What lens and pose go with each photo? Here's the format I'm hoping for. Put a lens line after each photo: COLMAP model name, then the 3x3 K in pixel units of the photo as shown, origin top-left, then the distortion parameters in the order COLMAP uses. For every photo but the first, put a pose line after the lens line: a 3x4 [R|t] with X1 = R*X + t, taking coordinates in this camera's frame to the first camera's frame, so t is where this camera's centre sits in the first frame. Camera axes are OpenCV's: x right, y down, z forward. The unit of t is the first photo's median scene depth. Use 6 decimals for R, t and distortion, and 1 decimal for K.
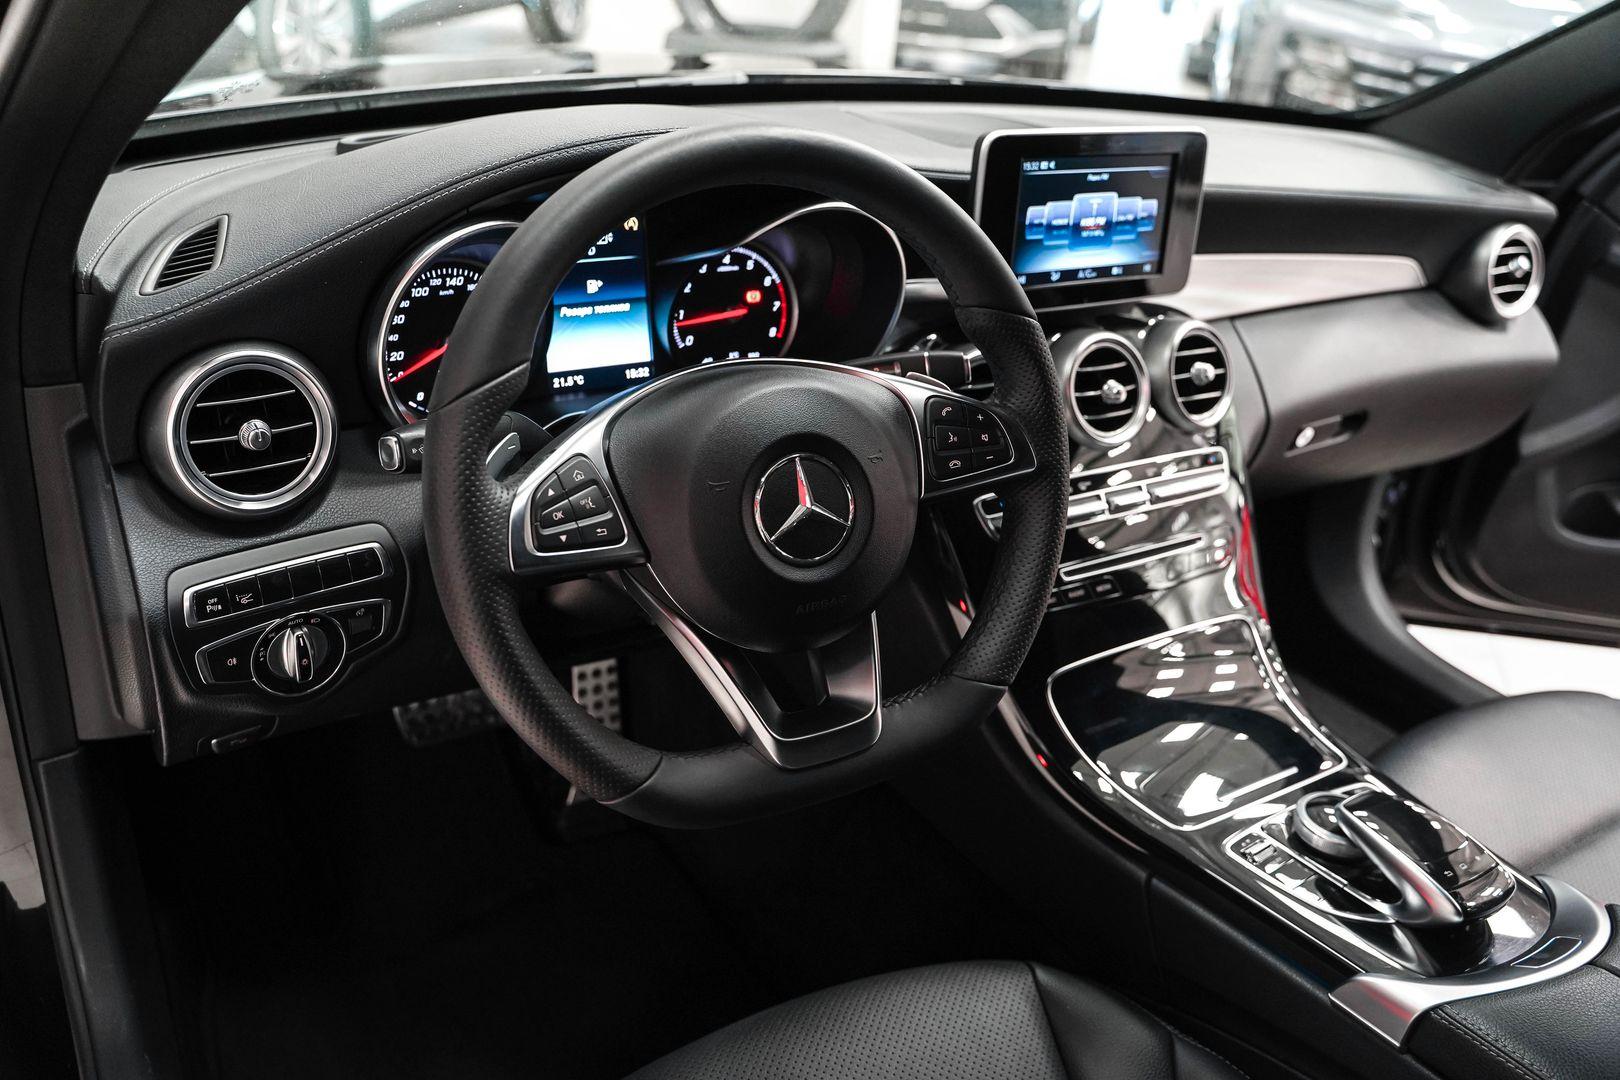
lens RADIAL K [[1311.4, 0, 800.5], [0, 1311.4, 537.1], [0, 0, 1]] dist [-0.116975, 0.085241]
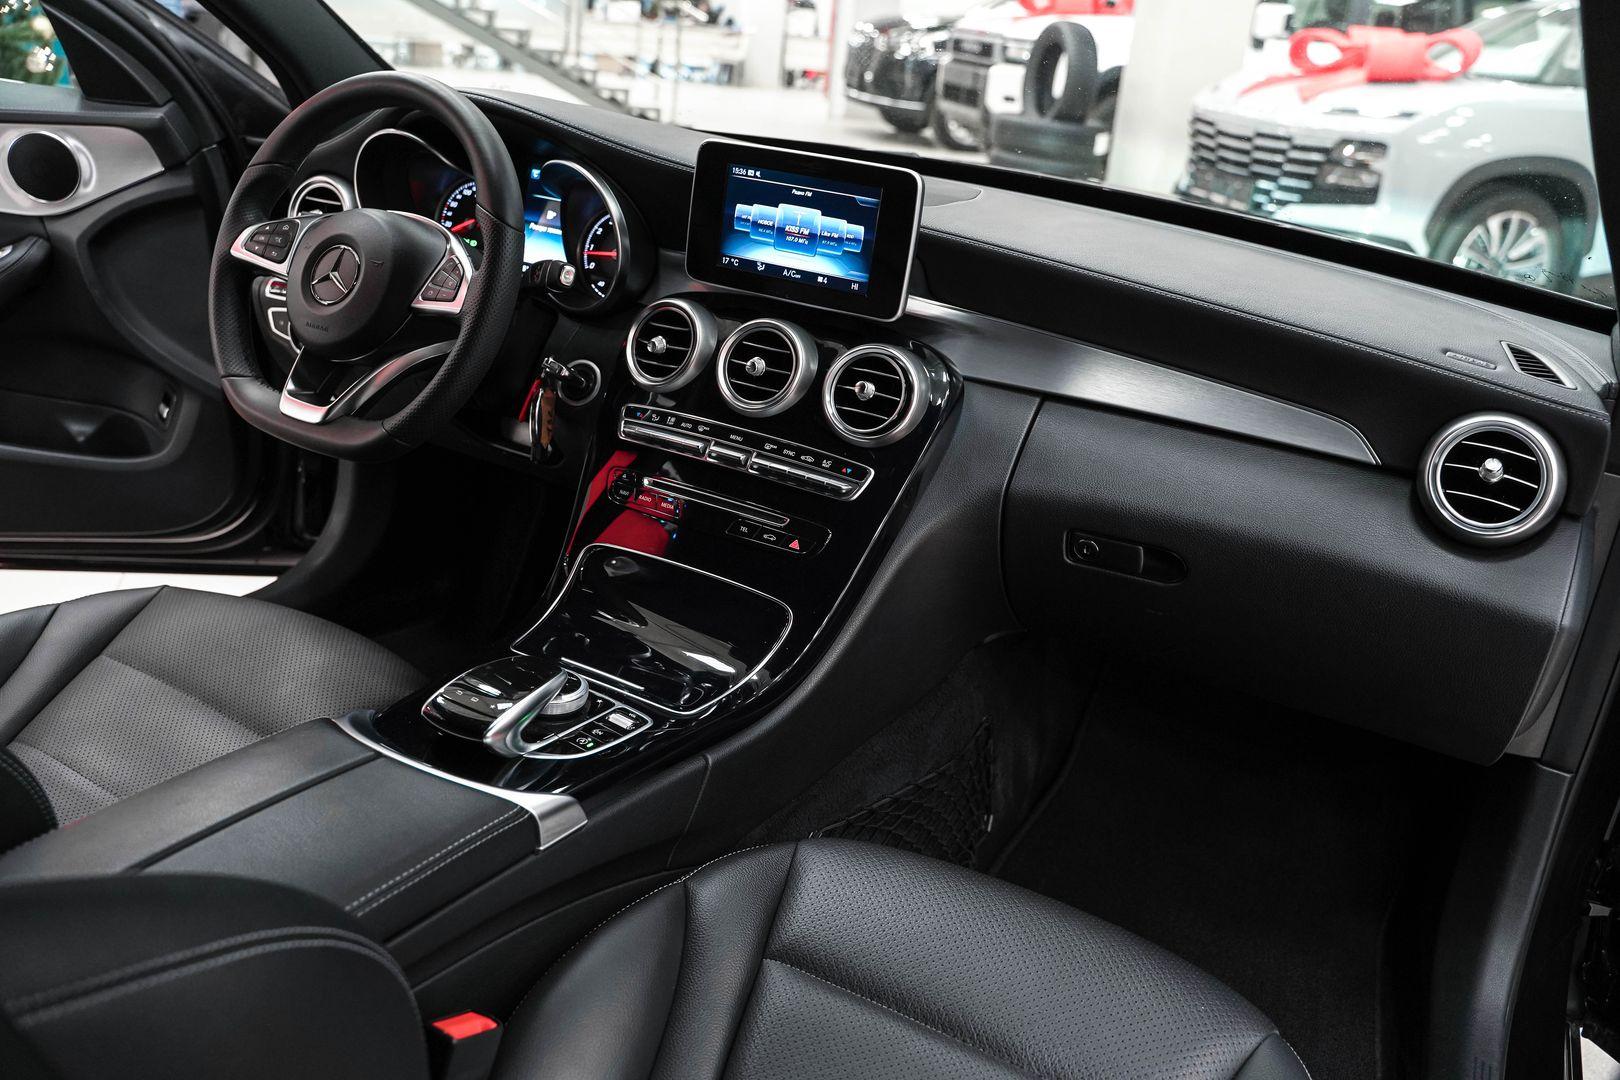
lens RADIAL K [[1311.4, 0, 815.5], [0, 1311.4, 546.1], [0, 0, 1]] dist [-0.116975, 0.085241]
pose [[0.512229, 0.302156, -0.803942, 1.274944], [-0.446137, 0.893479, 0.051552, -0.050665], [0.733882, 0.332262, 0.592469, 0.388776]]
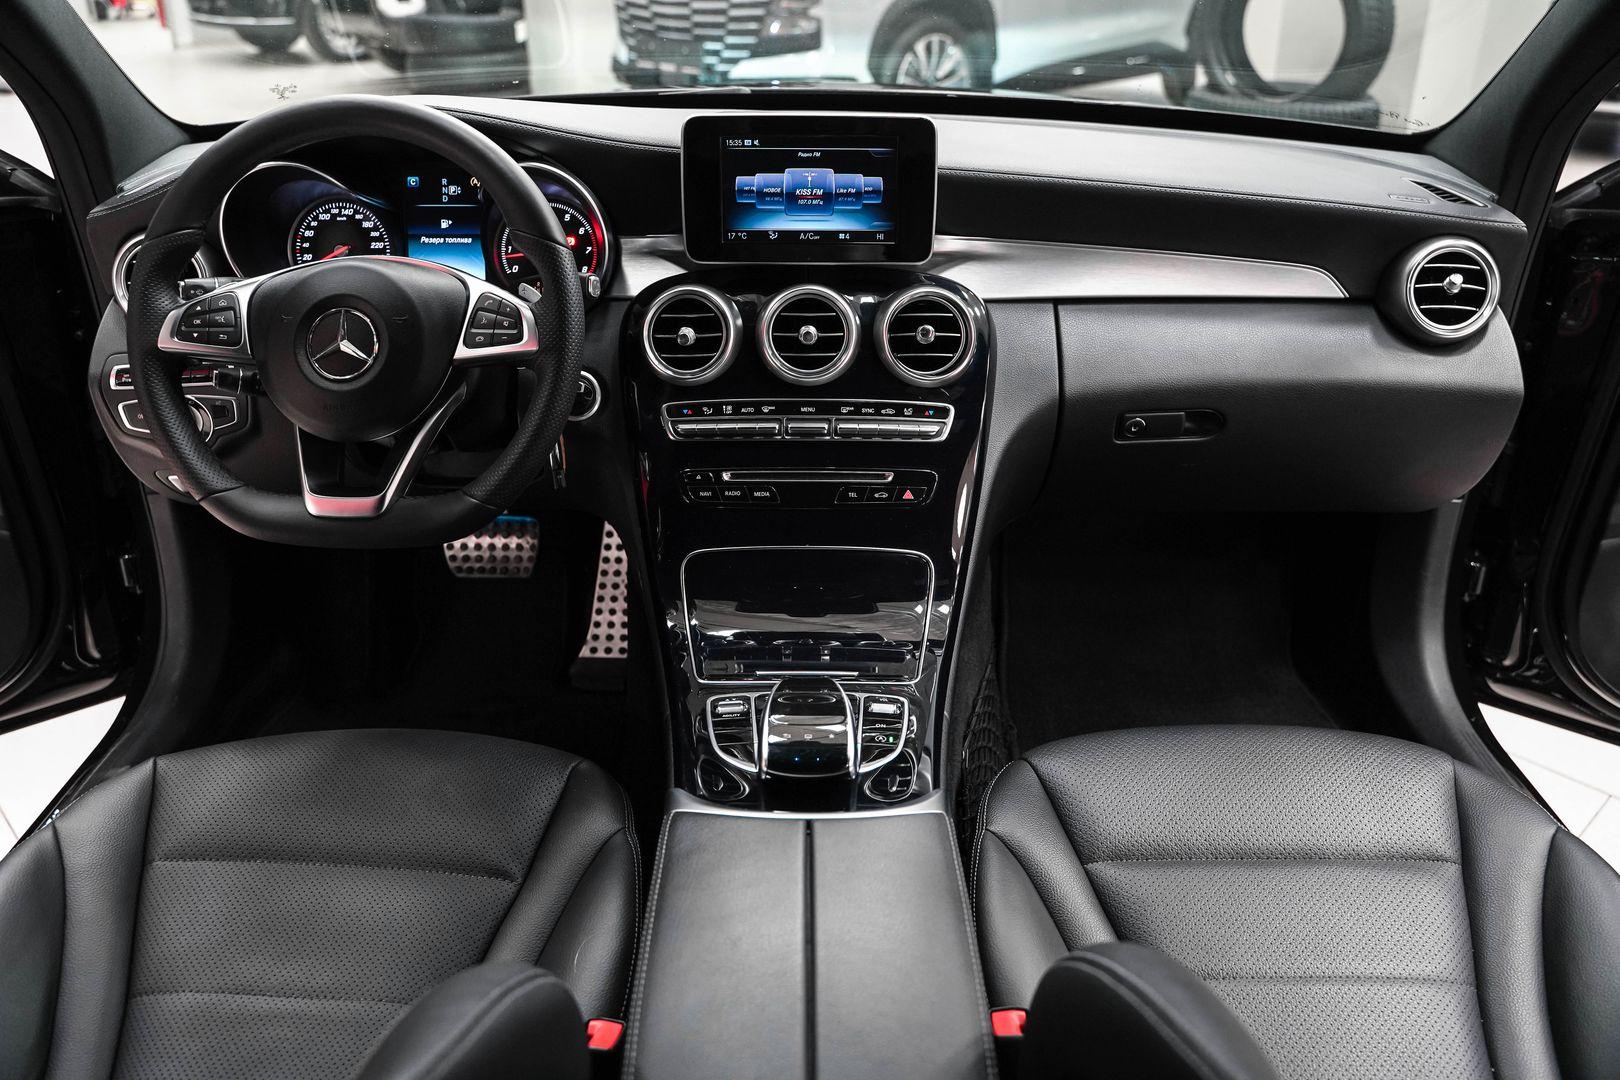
lens RADIAL K [[1311.4, 0, 819.0], [0, 1311.4, 537.3], [0, 0, 1]] dist [-0.116975, 0.085241]
pose [[0.855884, 0.155598, -0.493205, 0.862715], [-0.181552, 0.983370, -0.004820, 0.073260], [0.484253, 0.093668, 0.869900, -0.010571]]
